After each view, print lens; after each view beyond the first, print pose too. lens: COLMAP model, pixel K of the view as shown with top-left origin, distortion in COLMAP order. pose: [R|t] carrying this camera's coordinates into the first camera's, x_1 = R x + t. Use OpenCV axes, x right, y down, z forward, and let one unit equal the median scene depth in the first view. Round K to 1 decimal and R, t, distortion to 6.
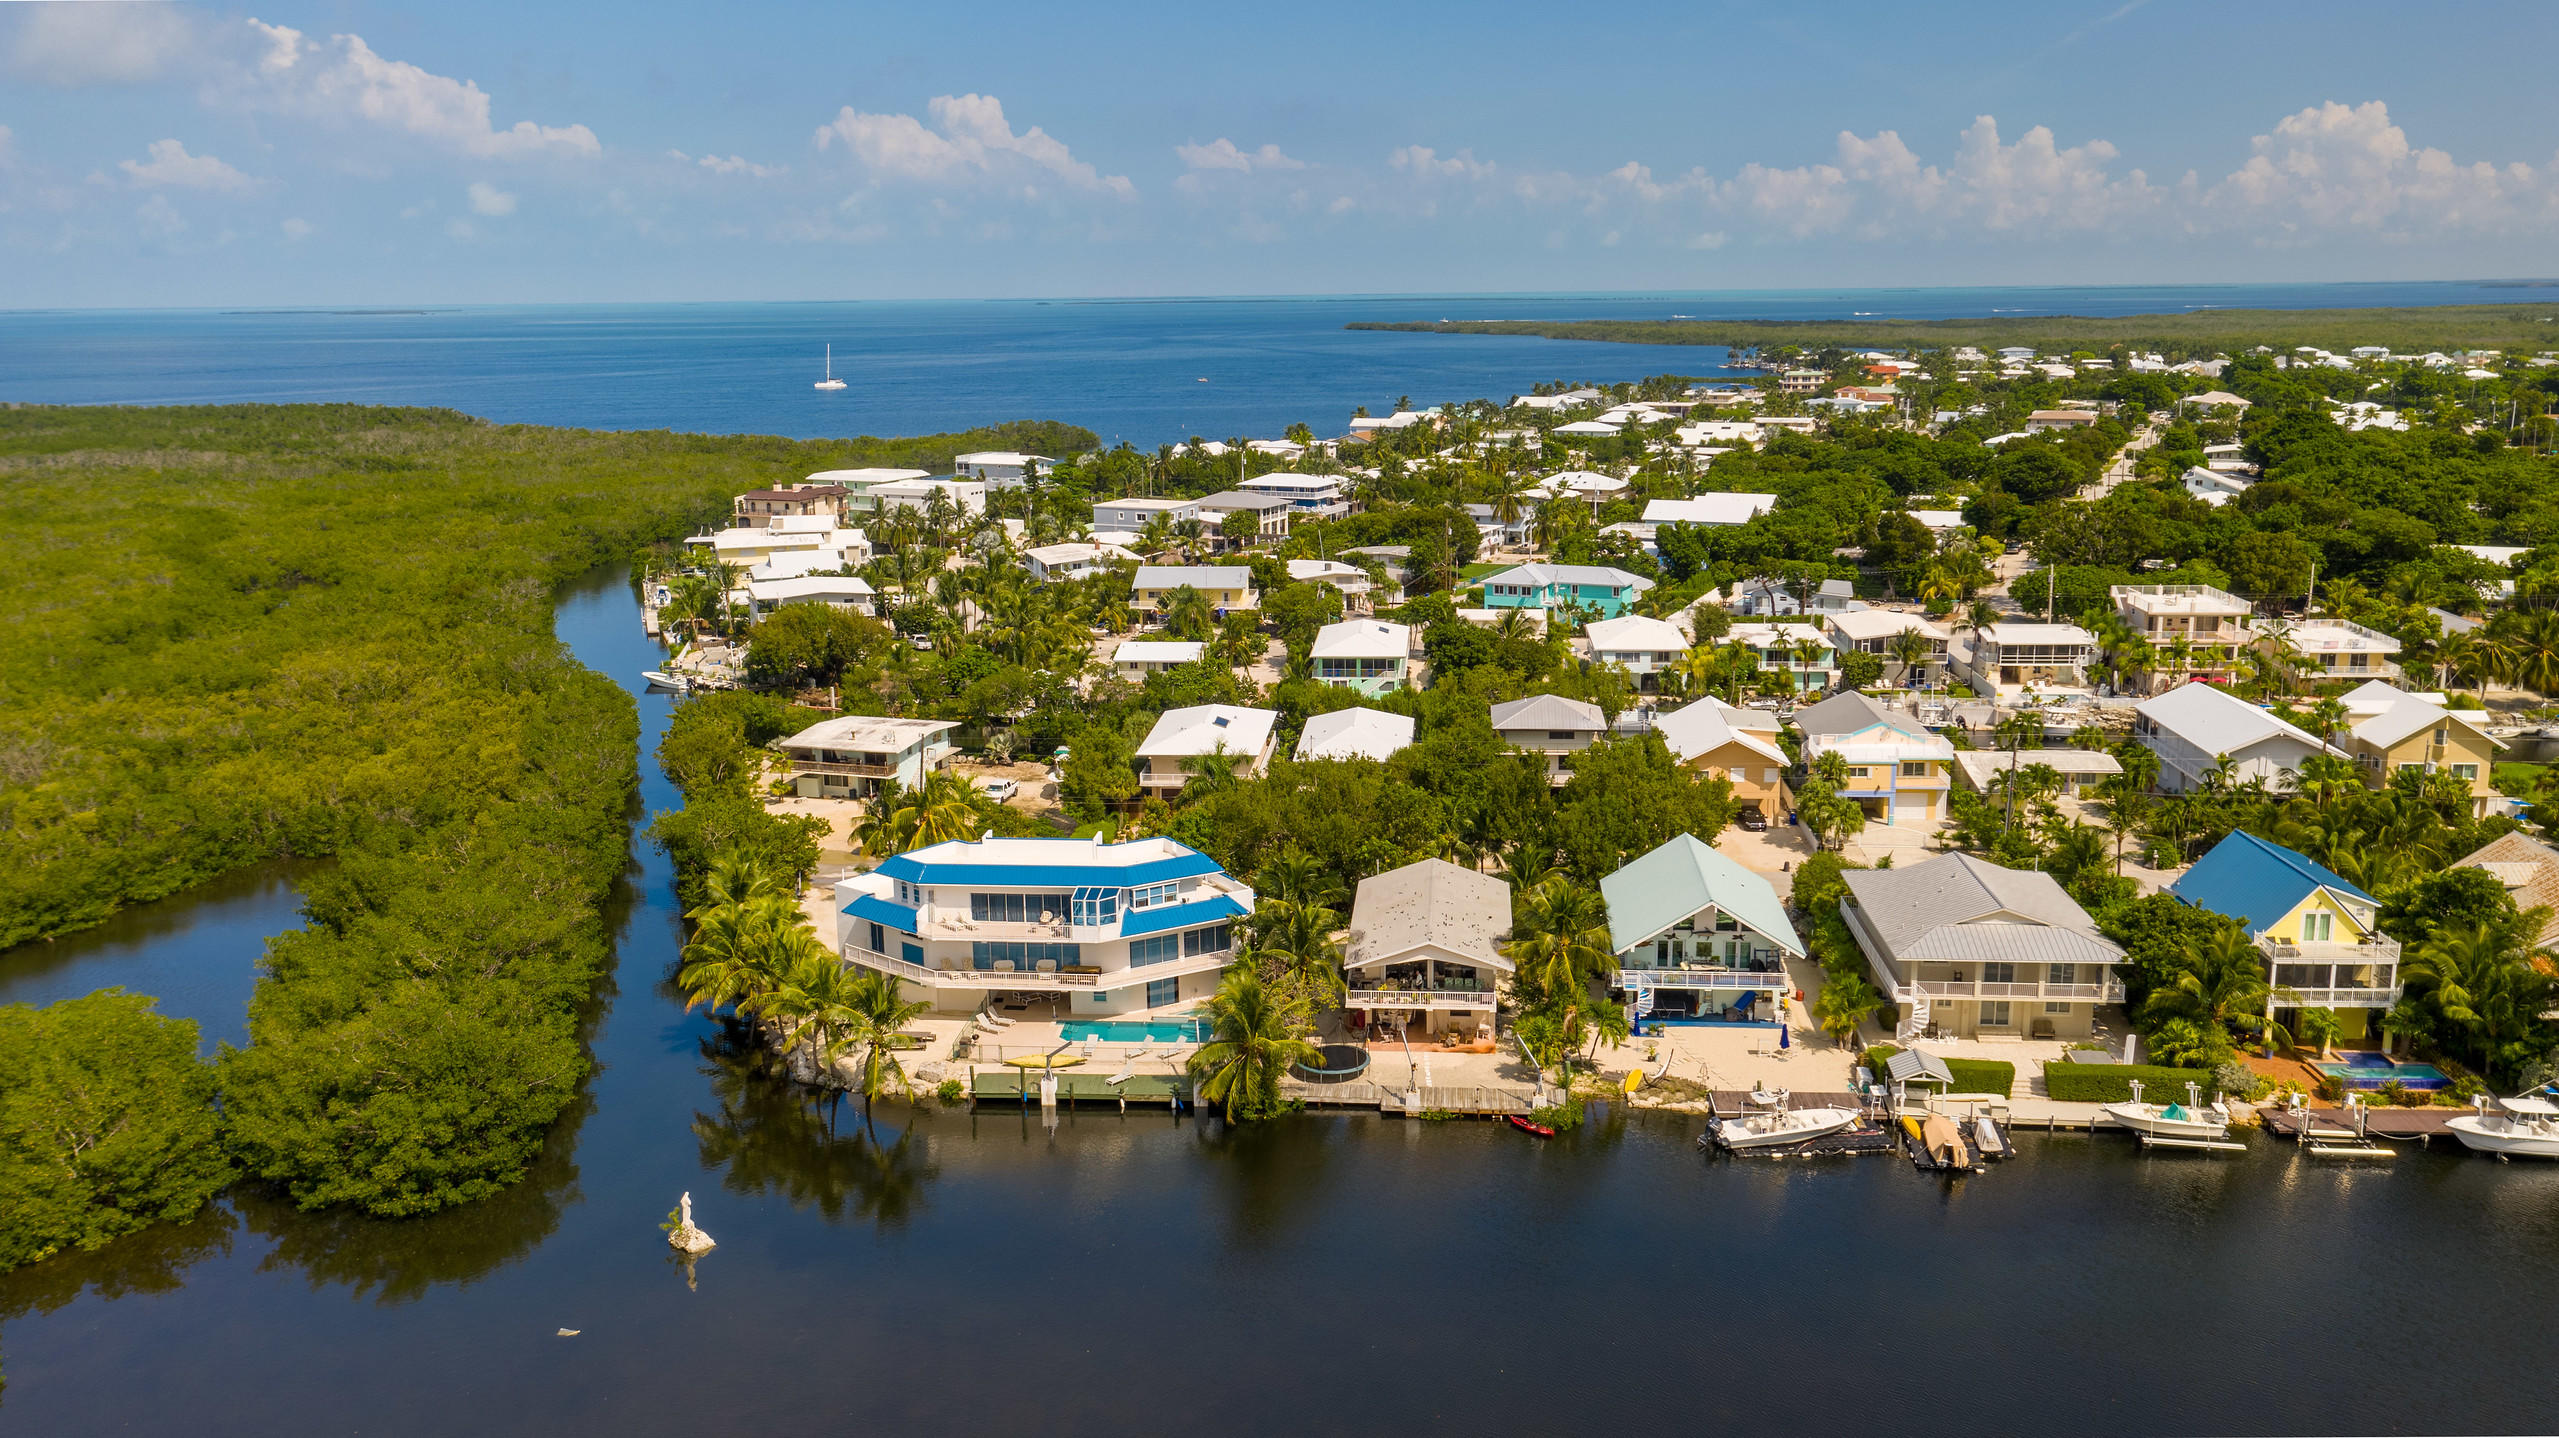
lens RADIAL K [[2017.1, 0, 1268.1], [0, 2017.1, 722.0], [0, 0, 1]] dist [-0.002819, 0.006856]
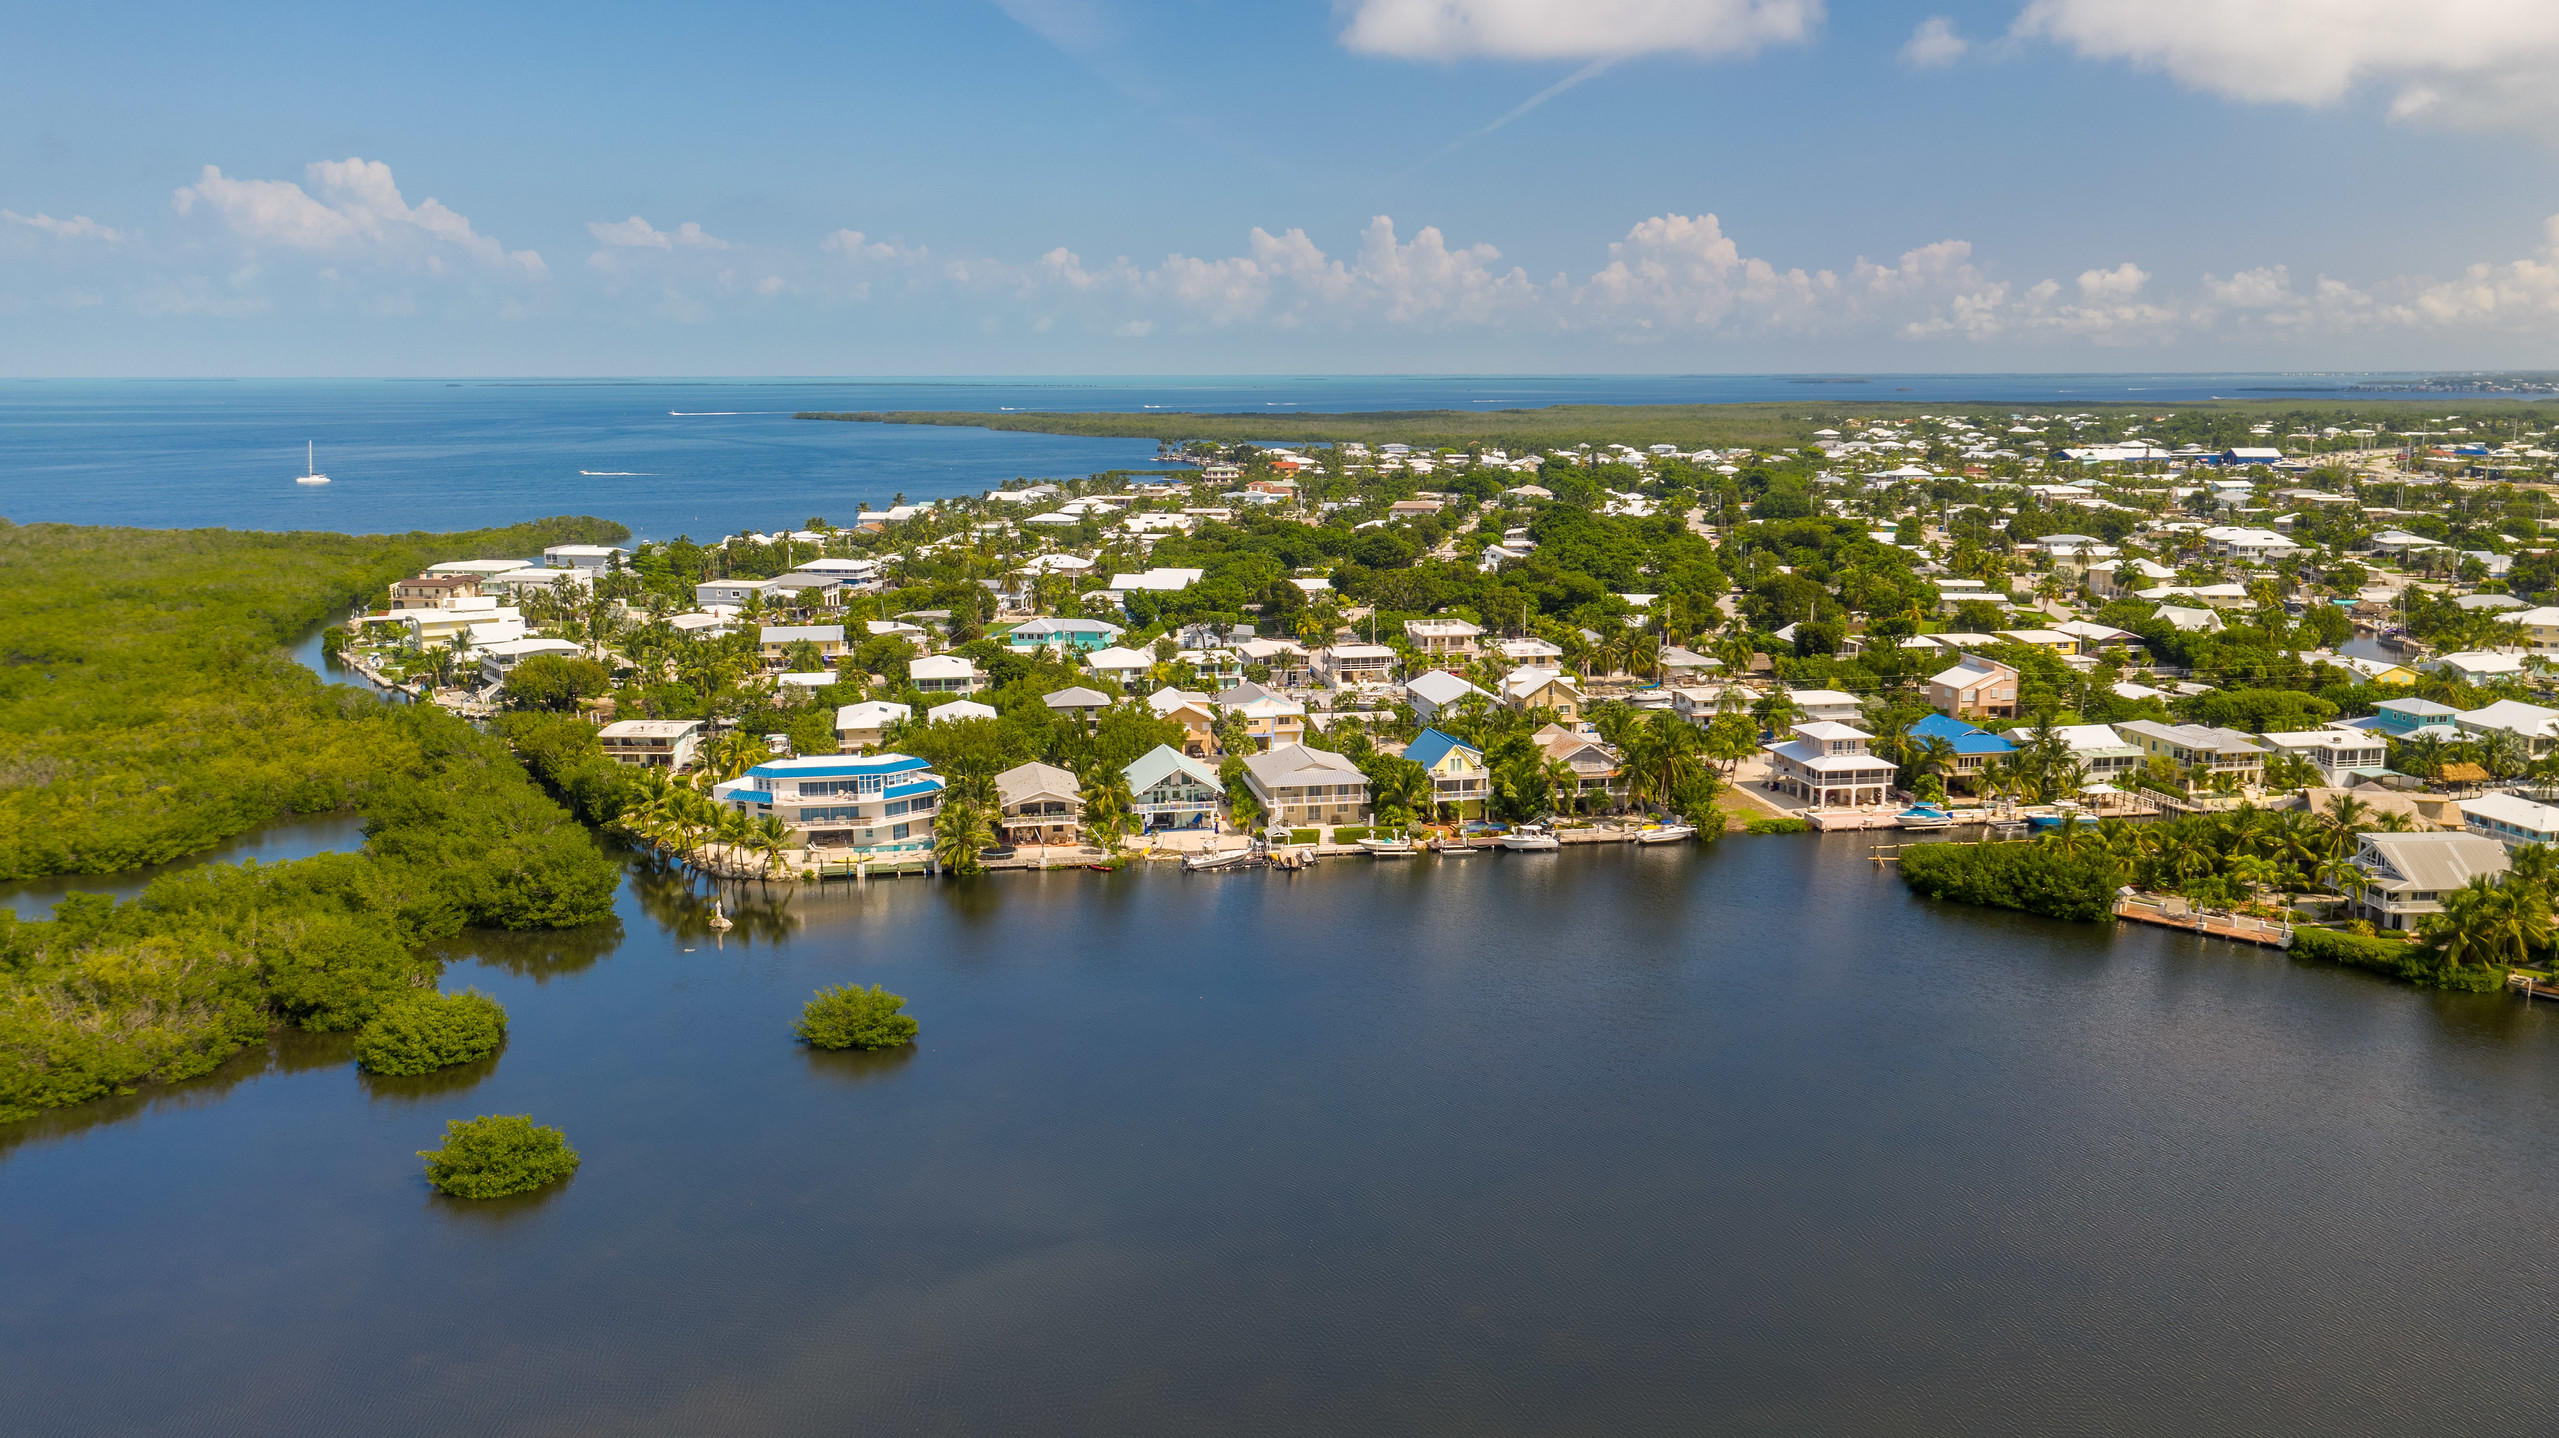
lens RADIAL K [[2017.1, 0, 1268.1], [0, 2017.1, 722.0], [0, 0, 1]] dist [-0.002819, 0.006856]
pose [[0.962375, -0.036020, 0.269327, -0.146342], [0.046644, 0.998361, -0.033152, 0.070594], [-0.267691, 0.044467, 0.962478, -0.601220]]
